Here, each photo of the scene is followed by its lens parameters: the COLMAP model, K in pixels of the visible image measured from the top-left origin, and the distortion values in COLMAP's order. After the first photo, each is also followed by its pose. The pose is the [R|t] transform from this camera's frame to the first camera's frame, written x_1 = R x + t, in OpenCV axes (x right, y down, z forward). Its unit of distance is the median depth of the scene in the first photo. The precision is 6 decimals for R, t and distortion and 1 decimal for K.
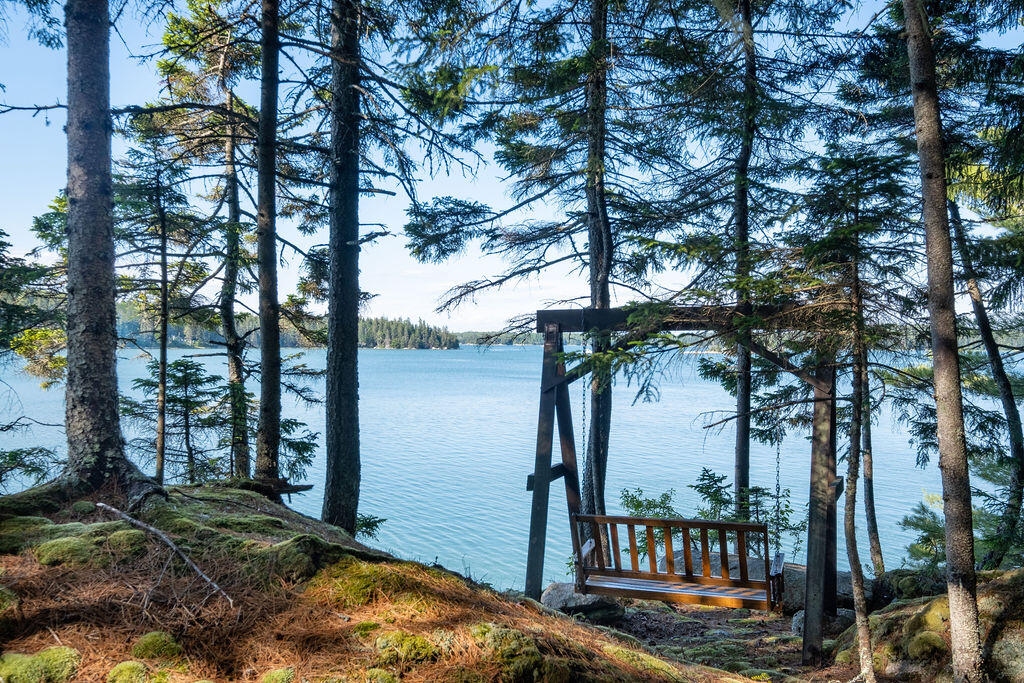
lens RADIAL K [[955.8, 0, 510.7], [0, 955.8, 361.2], [0, 0, 1]] dist [0.004306, 0.001116]
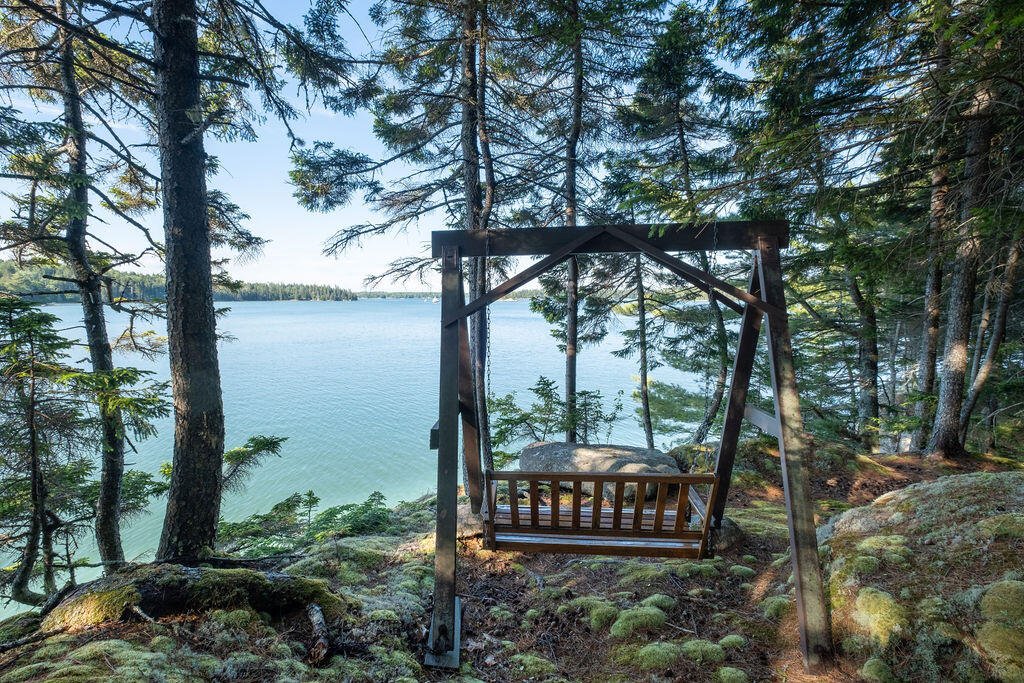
lens RADIAL K [[451.0, 0, 489.3], [0, 451.0, 336.5], [0, 0, 1]] dist [0.014049, 0.000192]
pose [[0.974027, -0.032296, 0.224118, -0.011866], [0.017063, 0.997431, 0.069574, 0.009979], [-0.225789, -0.063943, 0.972075, 0.428724]]
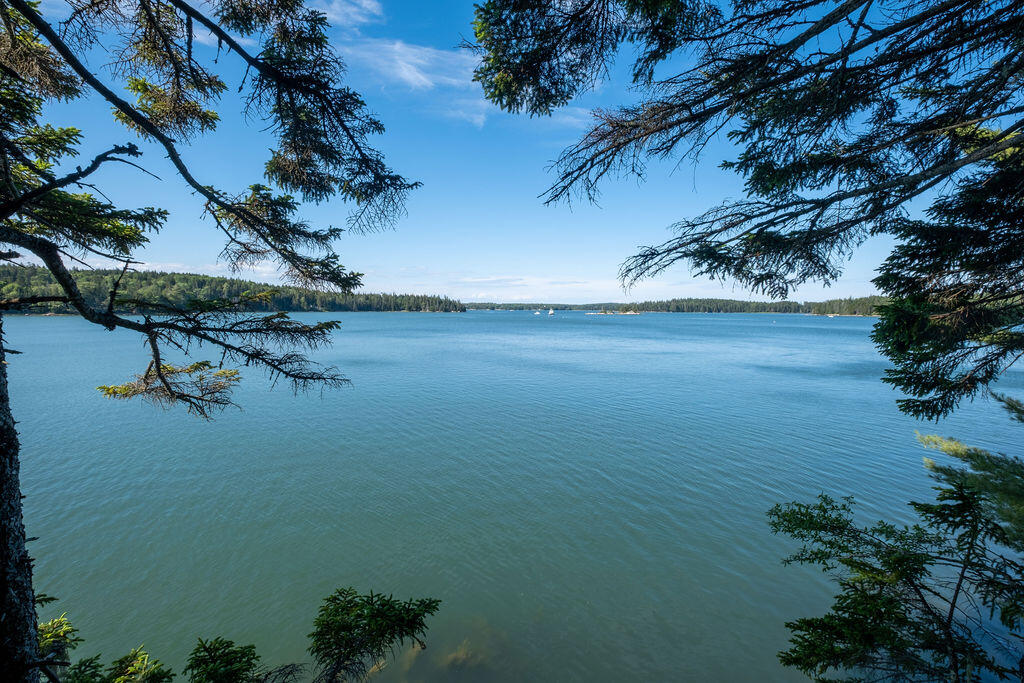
lens RADIAL K [[477.8, 0, 510.3], [0, 477.8, 335.9], [0, 0, 1]] dist [0.001086, 0.000056]
pose [[0.999025, -0.002368, 0.044084, -0.102125], [0.000805, 0.999371, 0.035450, 0.006683], [-0.044140, -0.035380, 0.998399, 0.741826]]
